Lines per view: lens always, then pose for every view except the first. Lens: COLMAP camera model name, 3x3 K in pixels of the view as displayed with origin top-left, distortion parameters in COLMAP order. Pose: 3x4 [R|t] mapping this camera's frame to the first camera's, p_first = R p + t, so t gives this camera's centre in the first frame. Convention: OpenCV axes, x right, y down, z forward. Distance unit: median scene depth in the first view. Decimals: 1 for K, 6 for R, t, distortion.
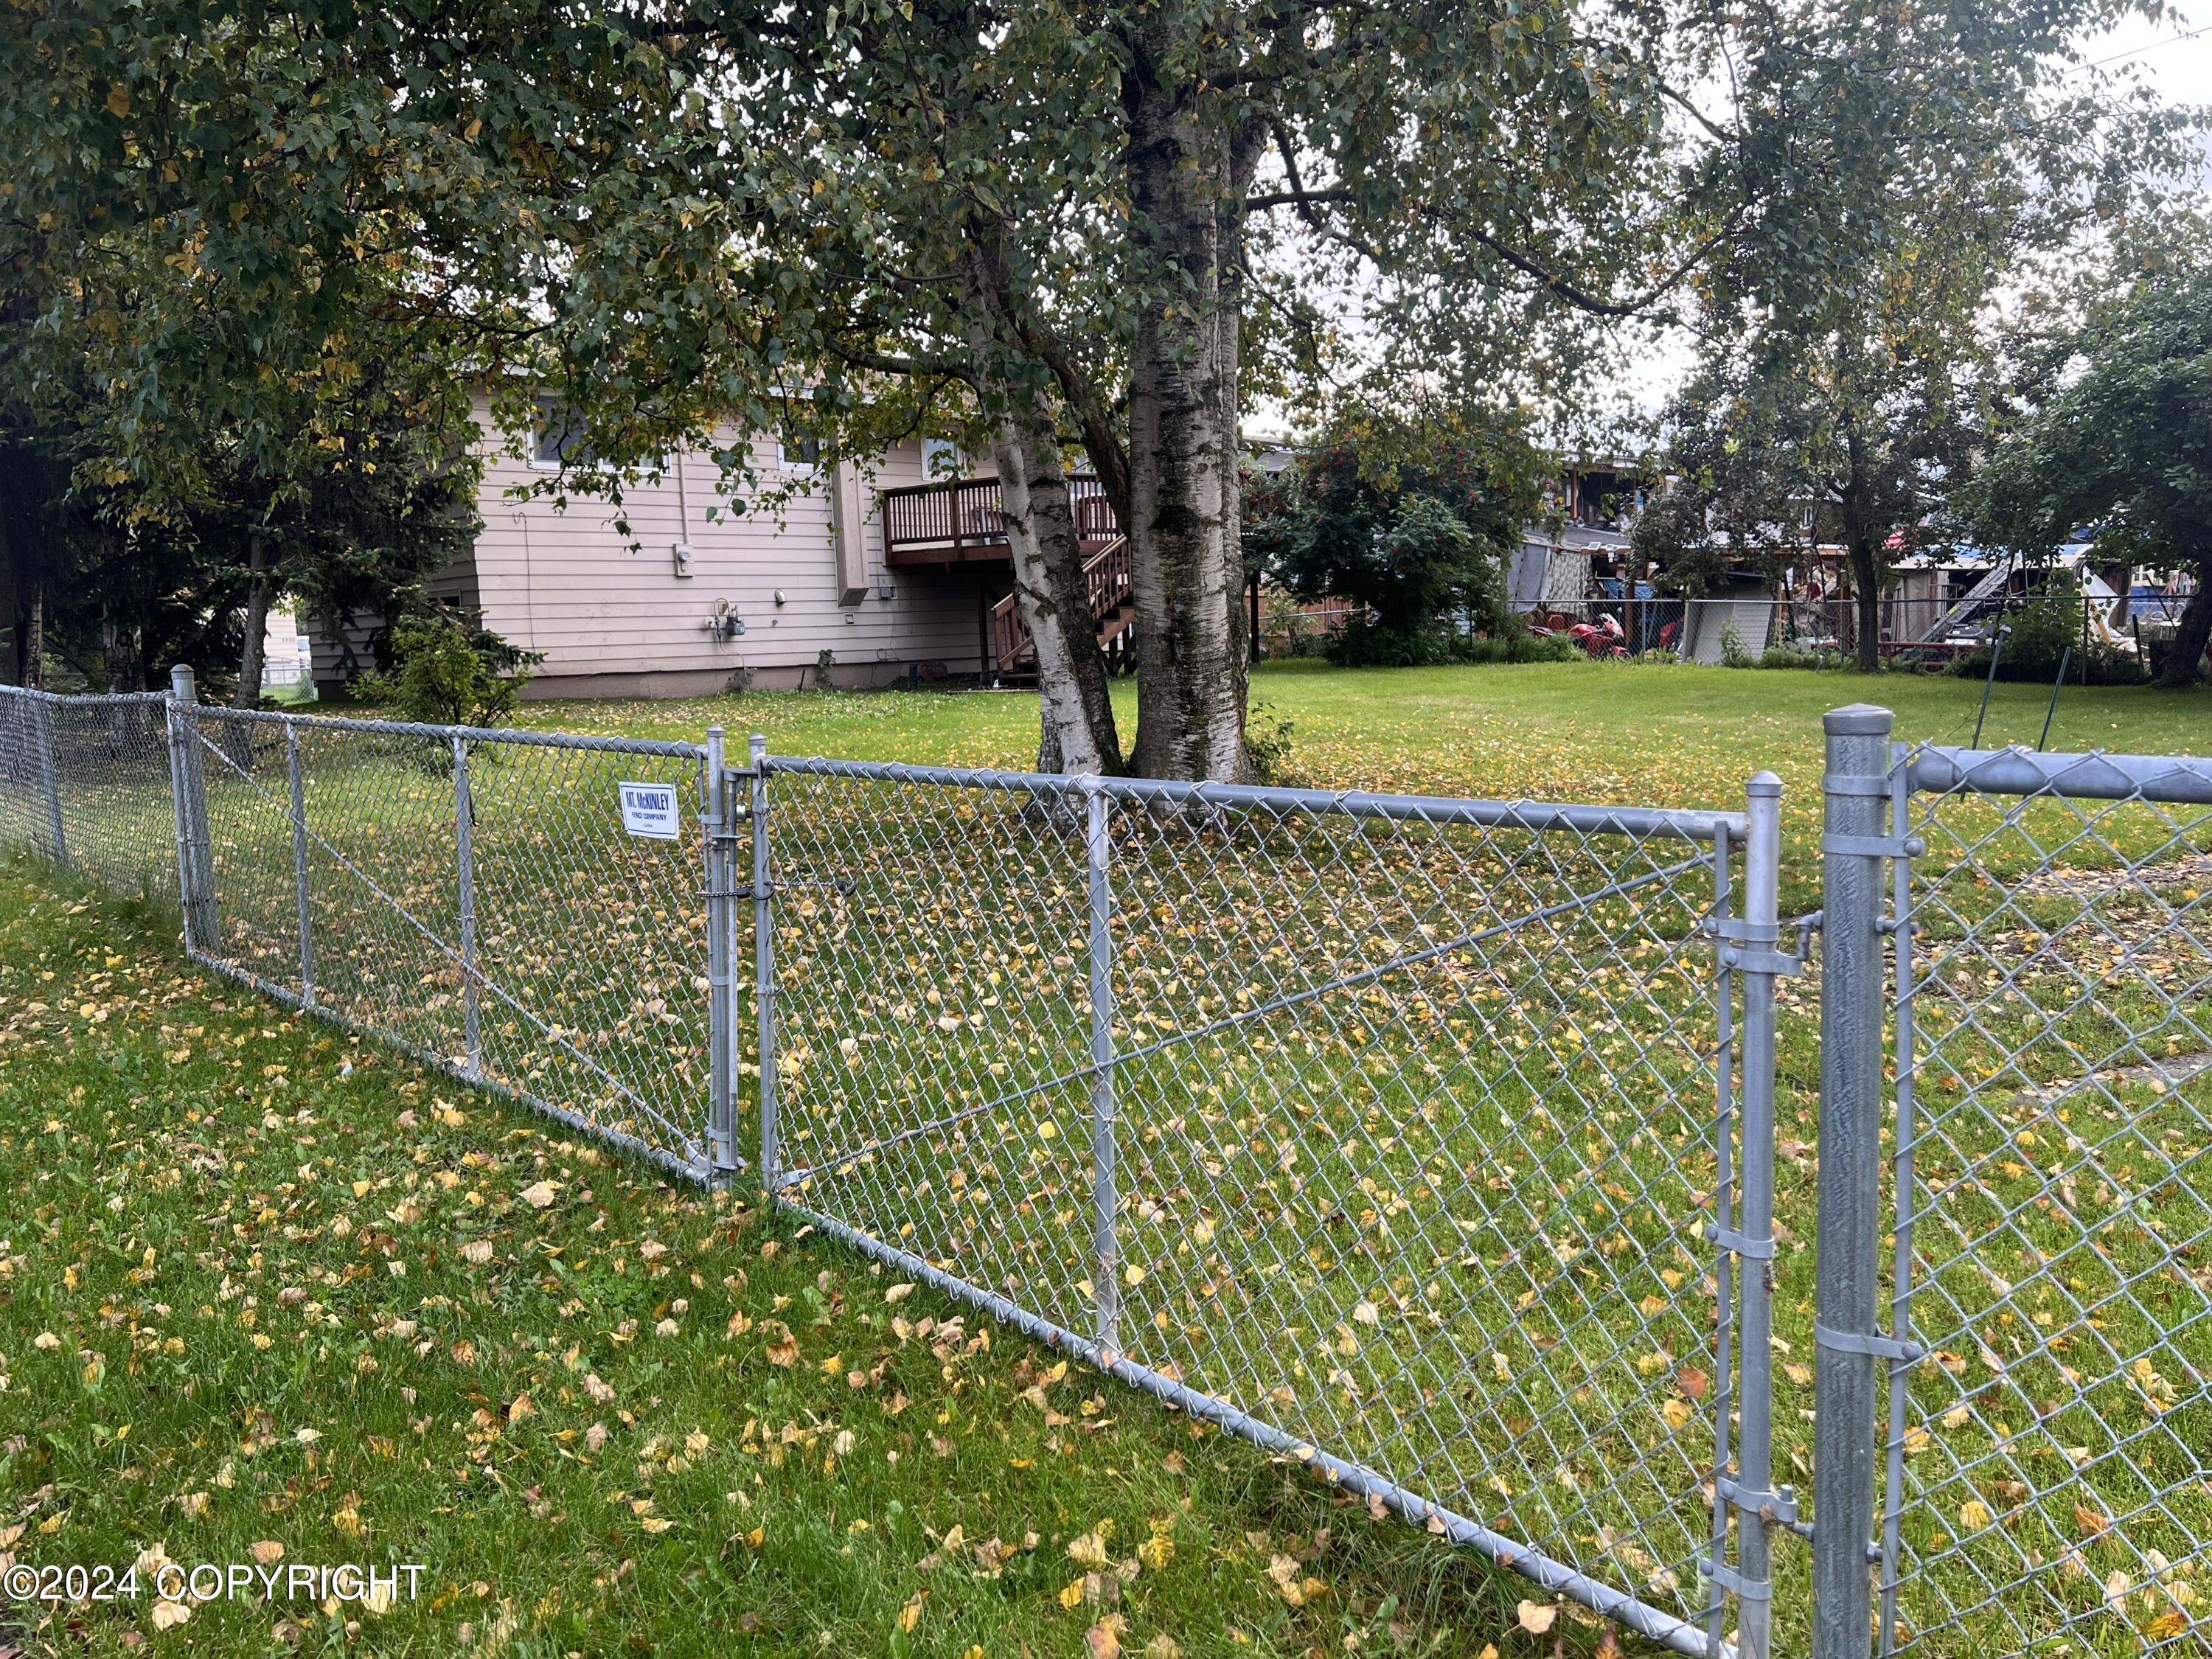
lens RADIAL K [[1633.1, 0, 1103.1], [0, 1633.1, 827.3], [0, 0, 1]] dist [0.024362, -0.008190]
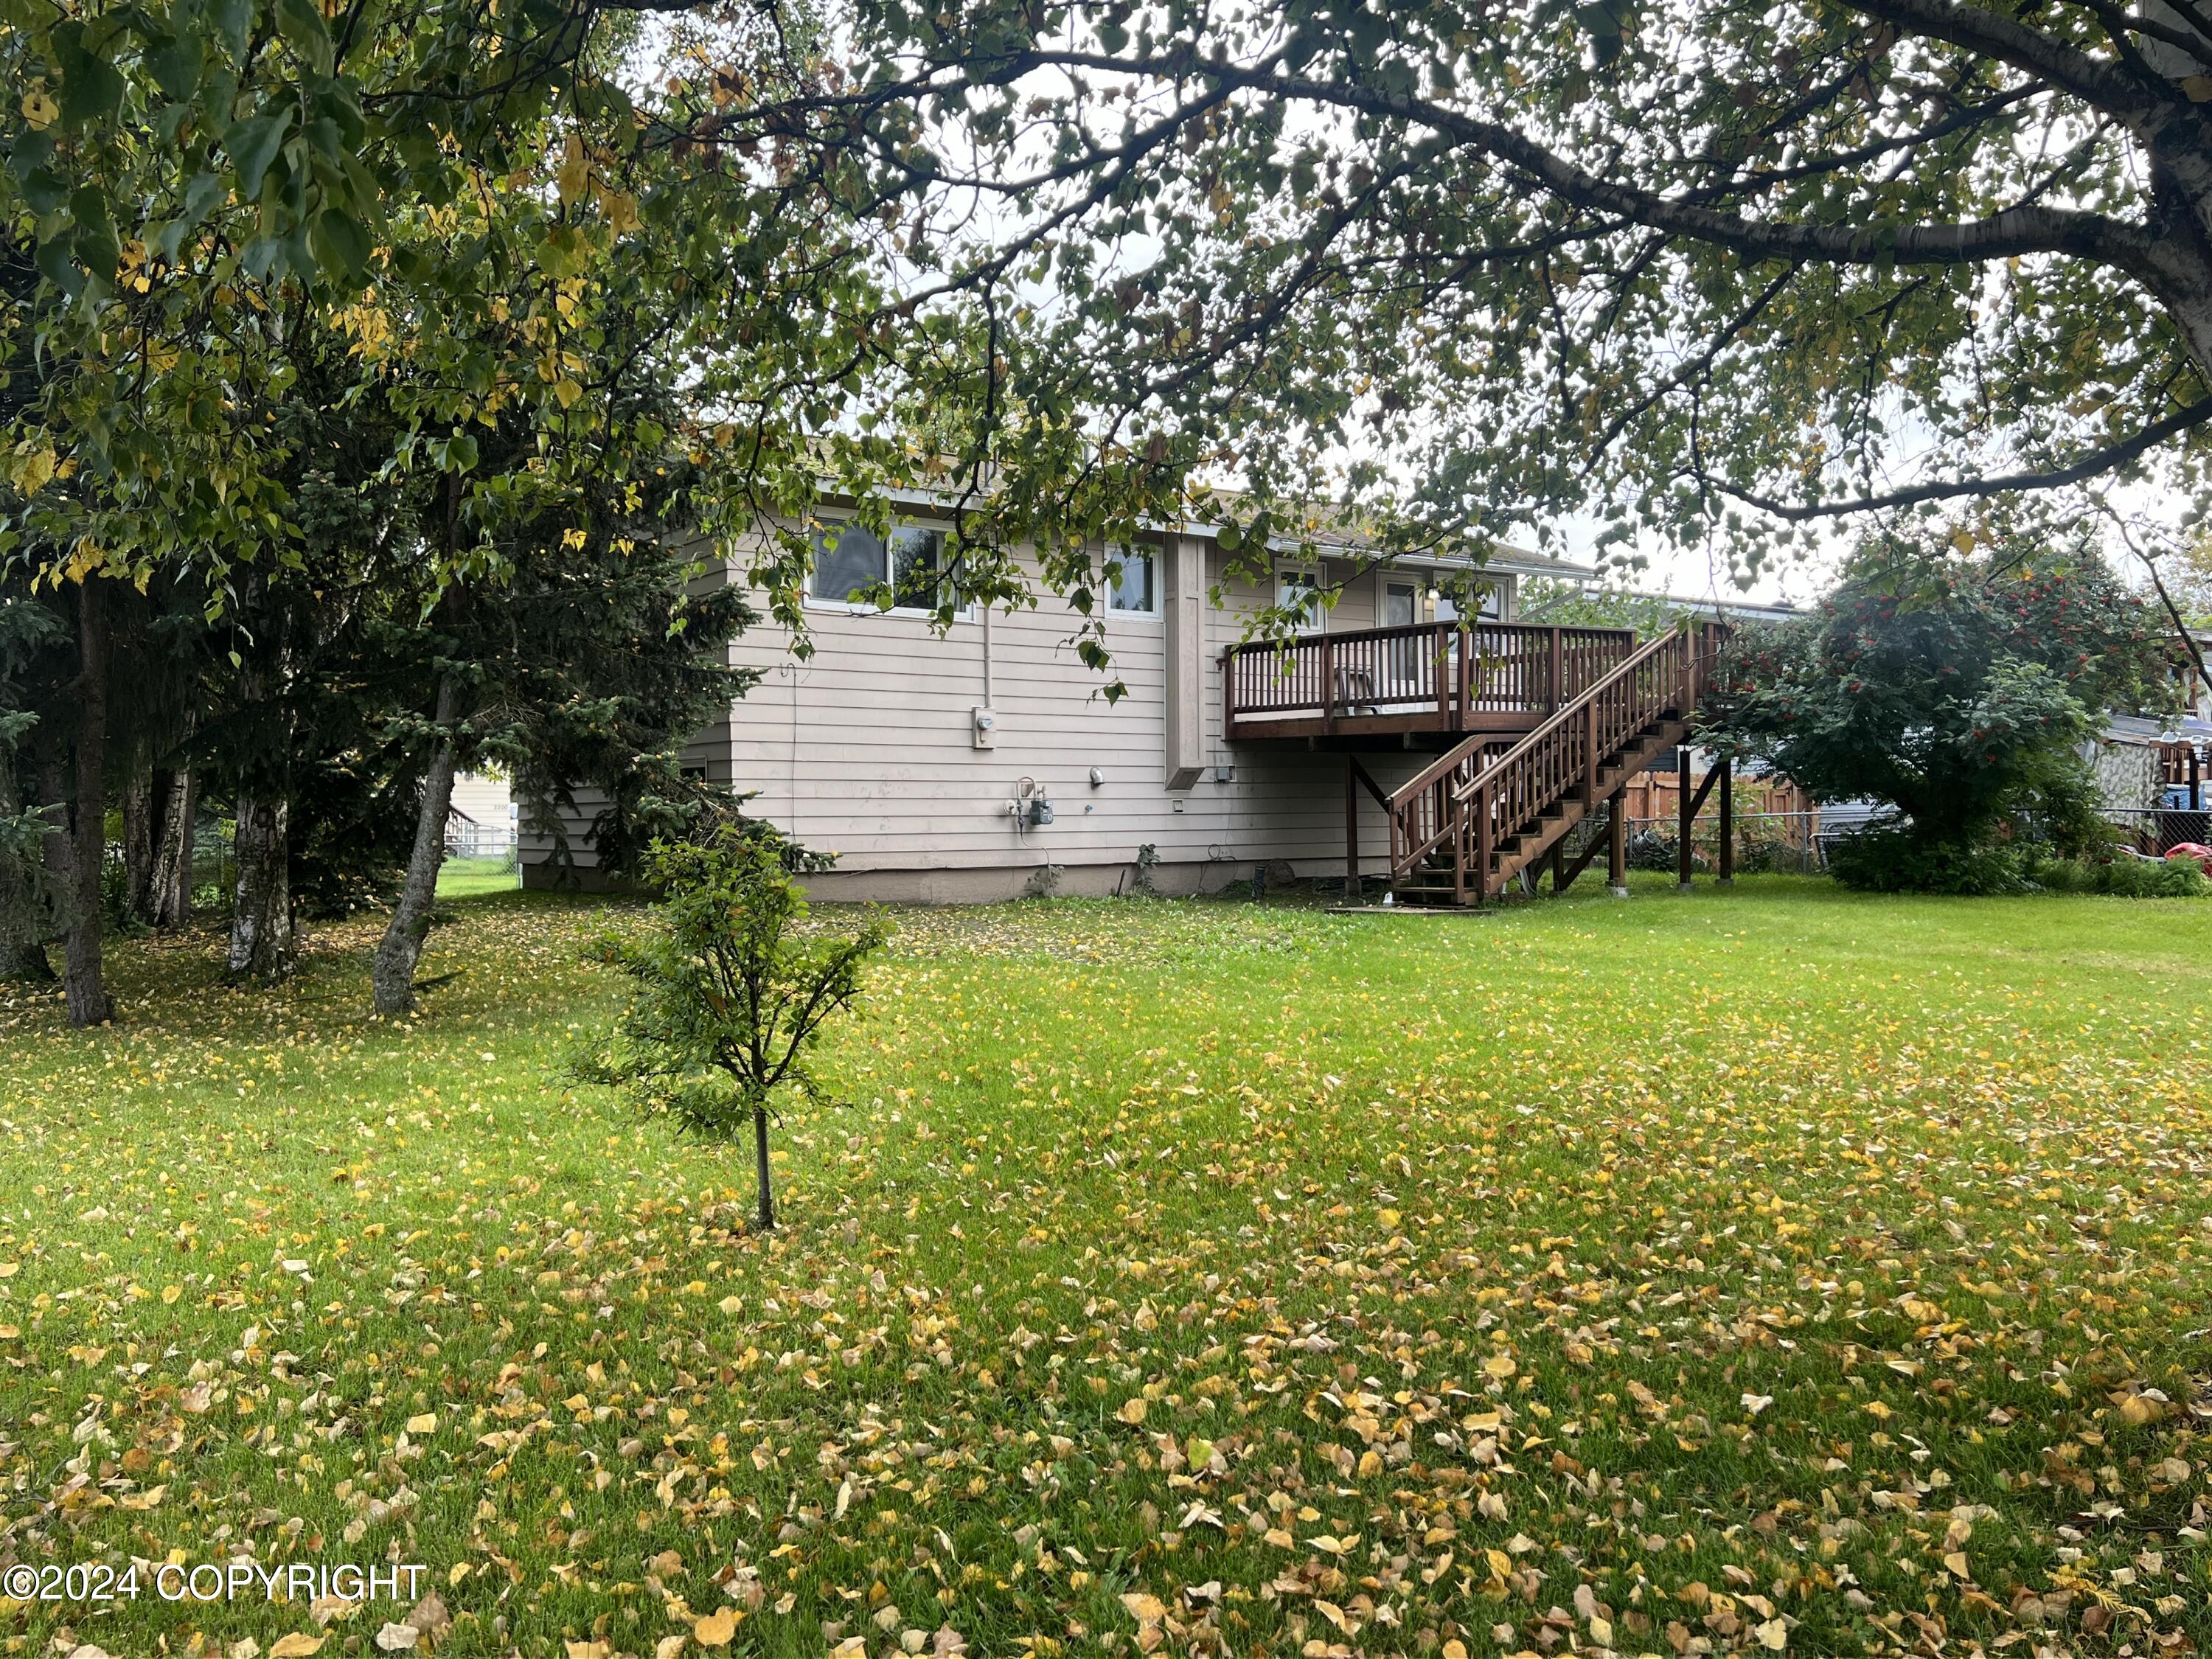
lens RADIAL K [[1801.2, 0, 1114.2], [0, 1801.2, 831.3], [0, 0, 1]] dist [0.079043, -0.030143]
pose [[0.990524, 0.029948, -0.134035, -0.086036], [-0.044452, 0.993312, -0.106558, -0.028087], [0.129948, 0.111506, 0.985231, 0.186471]]
